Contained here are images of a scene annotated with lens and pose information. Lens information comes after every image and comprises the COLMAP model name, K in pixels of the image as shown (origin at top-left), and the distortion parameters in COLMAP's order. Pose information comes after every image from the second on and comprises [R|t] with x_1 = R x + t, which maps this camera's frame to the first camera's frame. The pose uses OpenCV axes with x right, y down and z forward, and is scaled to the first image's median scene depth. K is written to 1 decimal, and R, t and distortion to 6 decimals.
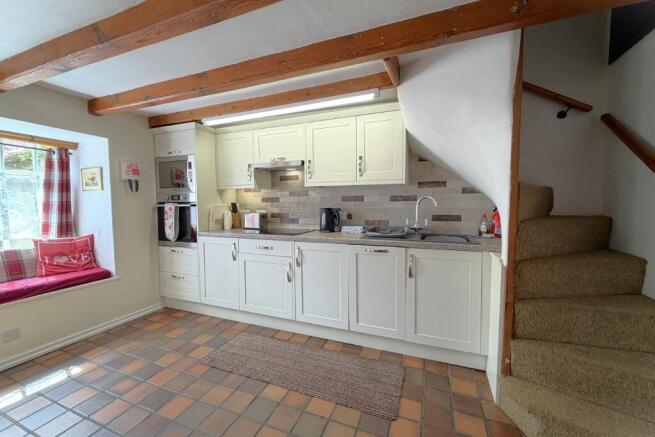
lens RADIAL K [[259.0, 0, 327.5], [0, 259.0, 218.5], [0, 0, 1]] dist [-0.000270, -0.000130]
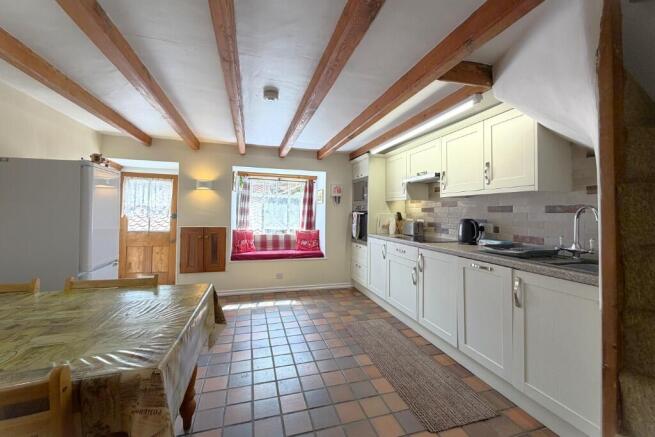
lens RADIAL K [[260.2, 0, 327.5], [0, 260.2, 210.8], [0, 0, 1]] dist [-0.000152, -0.000076]
pose [[0.616624, 0.010396, -0.787189, 0.452376], [-0.065998, 0.997076, -0.038530, 0.000299], [0.784486, 0.075712, 0.615507, 0.010009]]
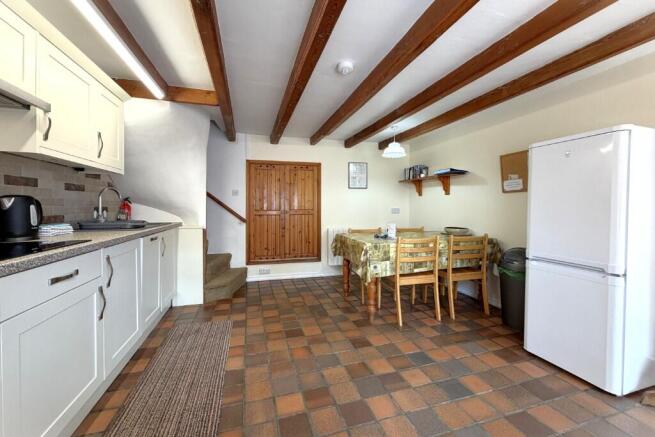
lens RADIAL K [[259.0, 0, 327.5], [0, 259.0, 218.5], [0, 0, 1]] dist [-0.000270, -0.000130]
pose [[-0.624576, -0.031798, 0.780316, -0.854144], [0.043010, 0.996254, 0.075023, -0.006056], [-0.779779, 0.080419, -0.620869, 0.876495]]
